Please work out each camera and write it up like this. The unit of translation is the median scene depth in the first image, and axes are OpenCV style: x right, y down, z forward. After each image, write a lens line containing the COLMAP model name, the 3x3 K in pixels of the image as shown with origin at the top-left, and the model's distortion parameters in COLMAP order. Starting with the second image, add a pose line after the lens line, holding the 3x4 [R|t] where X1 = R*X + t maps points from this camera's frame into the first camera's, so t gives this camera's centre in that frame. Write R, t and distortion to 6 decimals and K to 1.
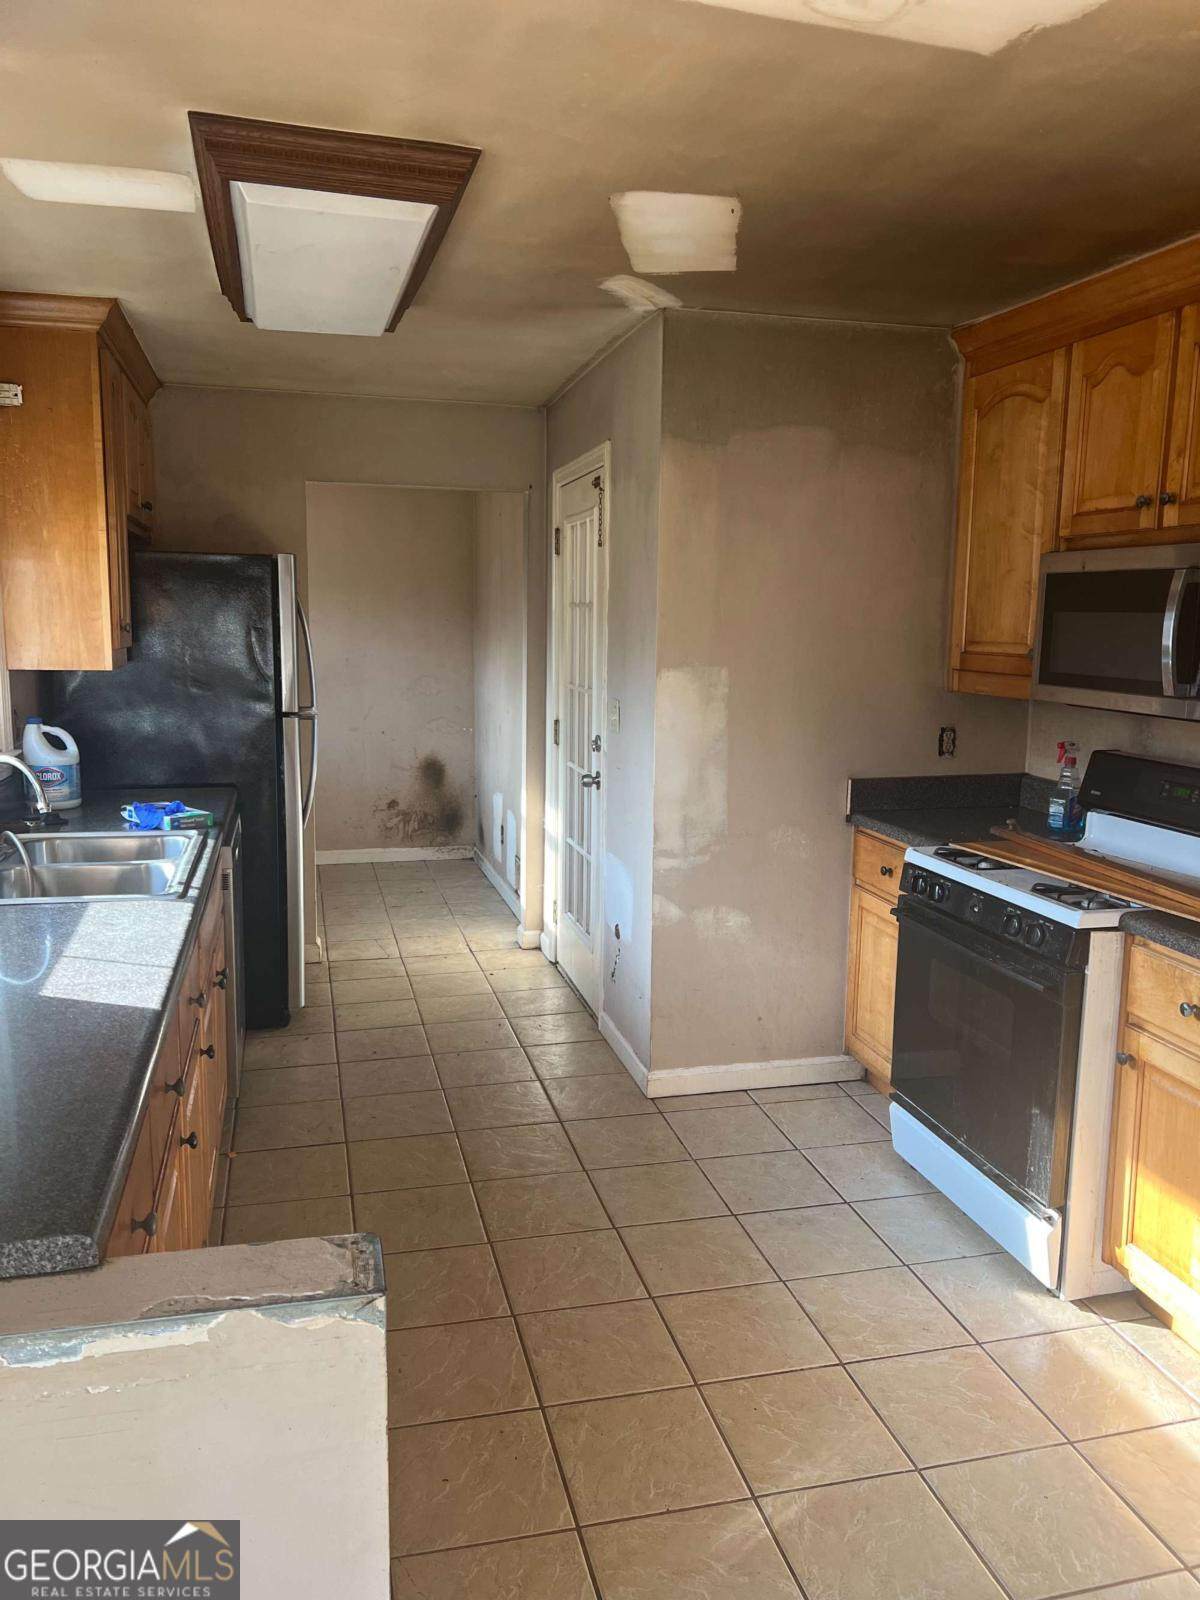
lens RADIAL K [[1197.7, 0, 600.0], [0, 1197.7, 800.0], [0, 0, 1]] dist [0.072827, -0.082345]
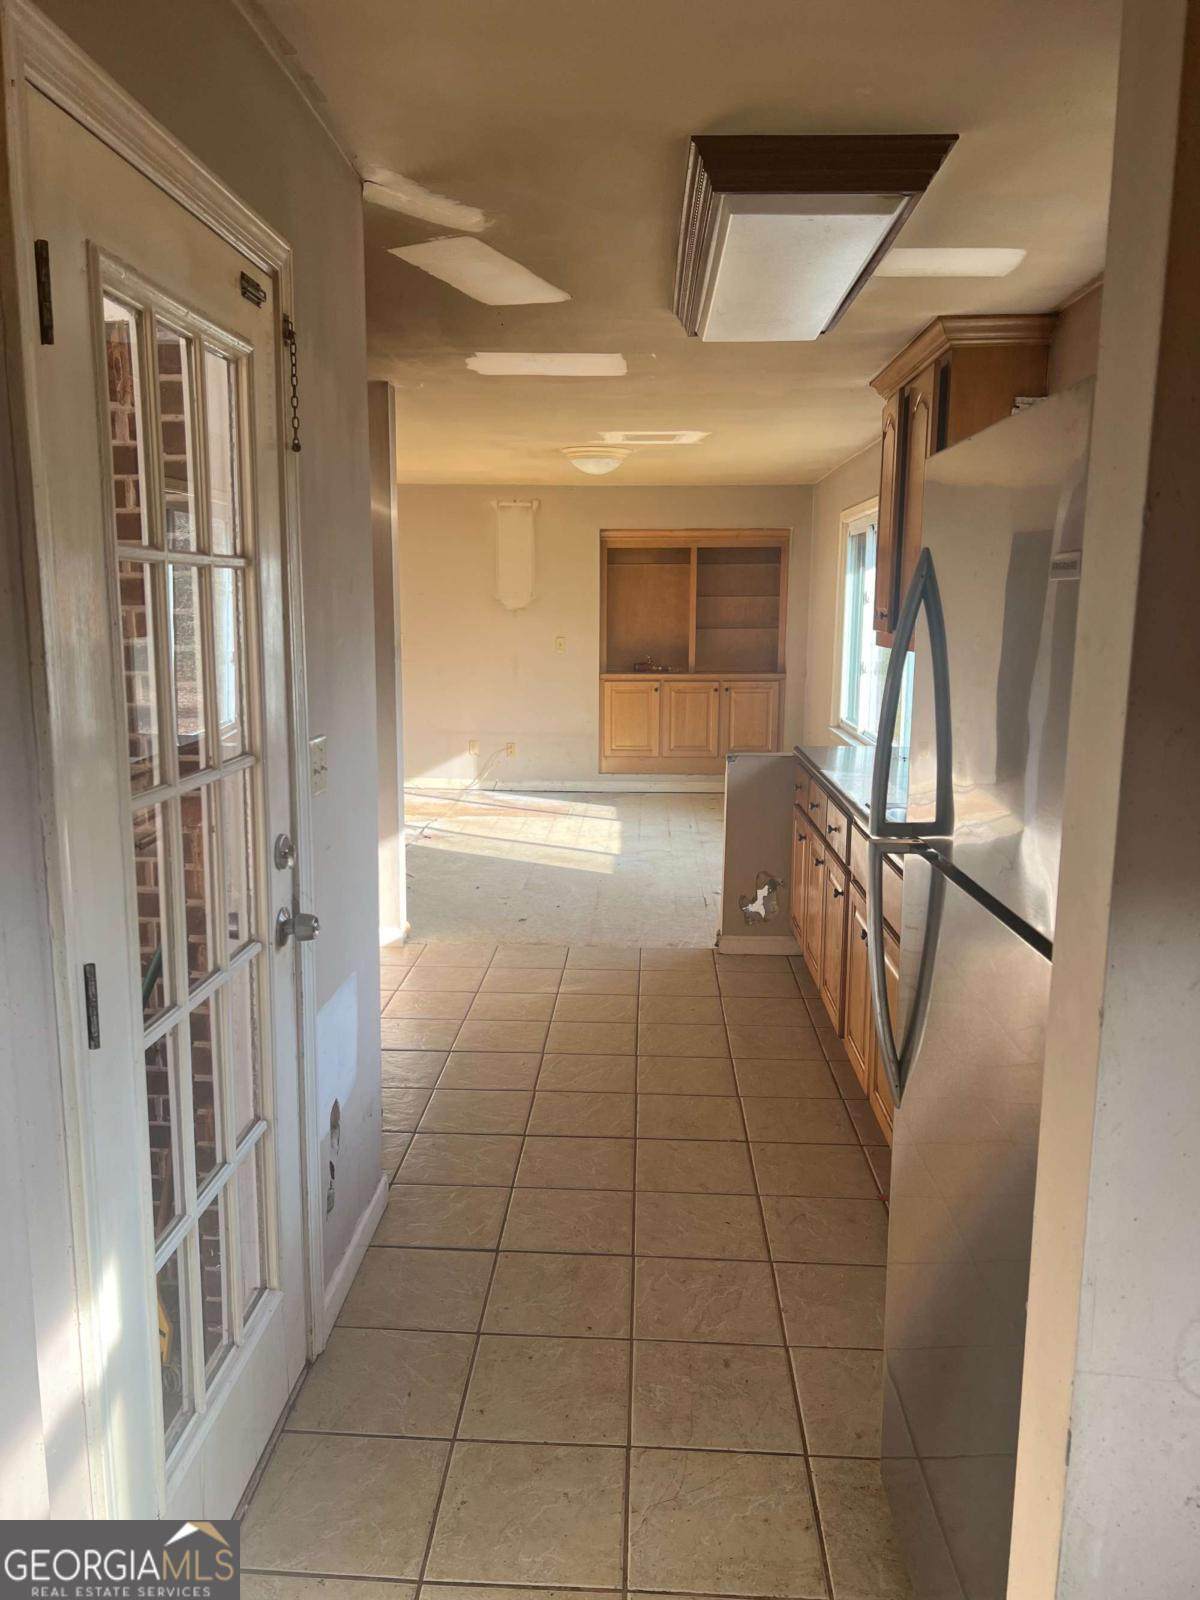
lens RADIAL K [[1197.7, 0, 600.0], [0, 1197.7, 800.0], [0, 0, 1]] dist [0.072827, -0.082345]
pose [[-0.958307, -0.069872, 0.277065, -0.390303], [0.021625, 0.949127, 0.314151, -0.328373], [-0.284920, 0.307045, -0.908044, 2.107120]]
